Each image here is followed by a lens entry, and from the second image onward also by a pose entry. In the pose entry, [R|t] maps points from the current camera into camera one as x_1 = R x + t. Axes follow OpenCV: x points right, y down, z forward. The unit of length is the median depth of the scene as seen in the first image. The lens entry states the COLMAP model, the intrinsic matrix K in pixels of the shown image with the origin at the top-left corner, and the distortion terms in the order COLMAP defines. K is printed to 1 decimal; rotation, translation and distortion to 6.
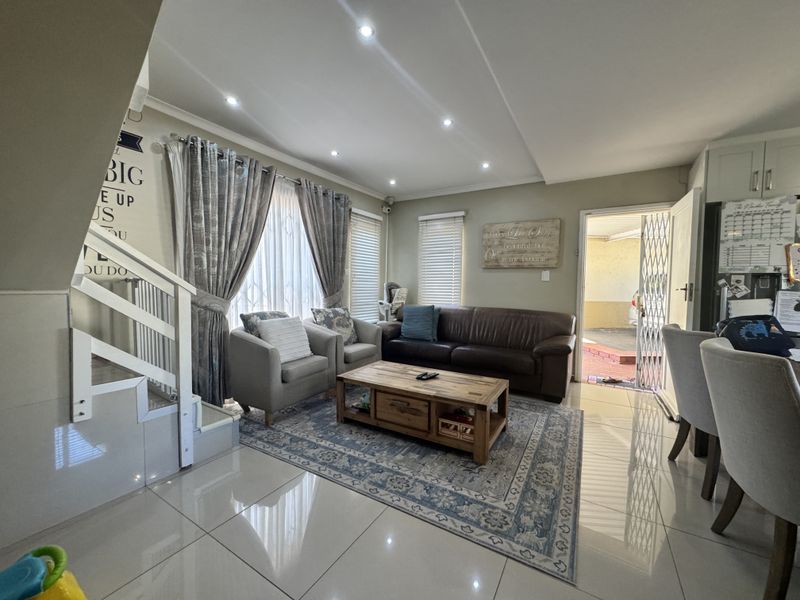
lens RADIAL K [[320.6, 0, 400.0], [0, 320.6, 300.0], [0, 0, 1]] dist [-0.002130, -0.000119]
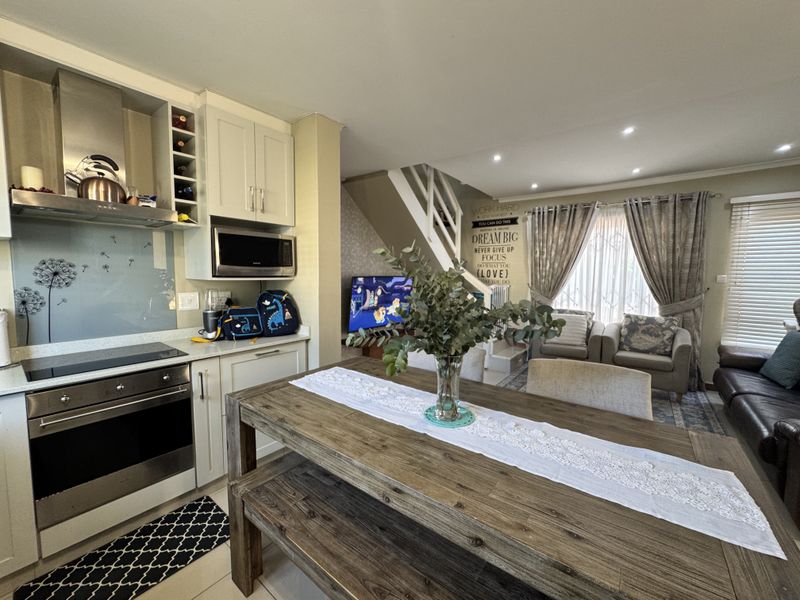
lens RADIAL K [[320.6, 0, 400.0], [0, 320.6, 300.0], [0, 0, 1]] dist [-0.002130, -0.000119]
pose [[-0.117719, 0.071394, -0.990477, 1.371197], [-0.055986, 0.995349, 0.078400, -0.095041], [0.991467, 0.064682, -0.113175, 0.511465]]
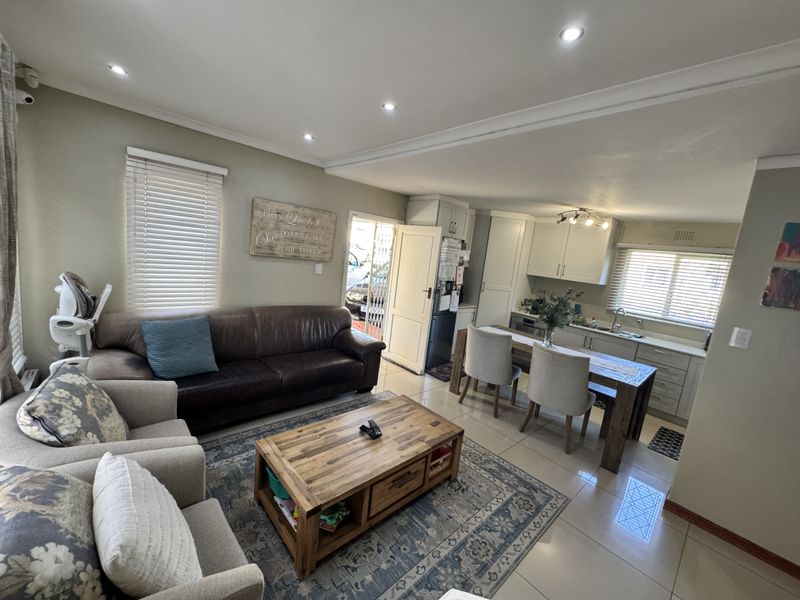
lens RADIAL K [[320.6, 0, 400.0], [0, 320.6, 300.0], [0, 0, 1]] dist [-0.002130, -0.000119]
pose [[0.279293, -0.128204, 0.951609, -0.564486], [-0.068310, 0.985883, 0.152870, -0.197715], [-0.957773, -0.107700, 0.266593, 0.652210]]
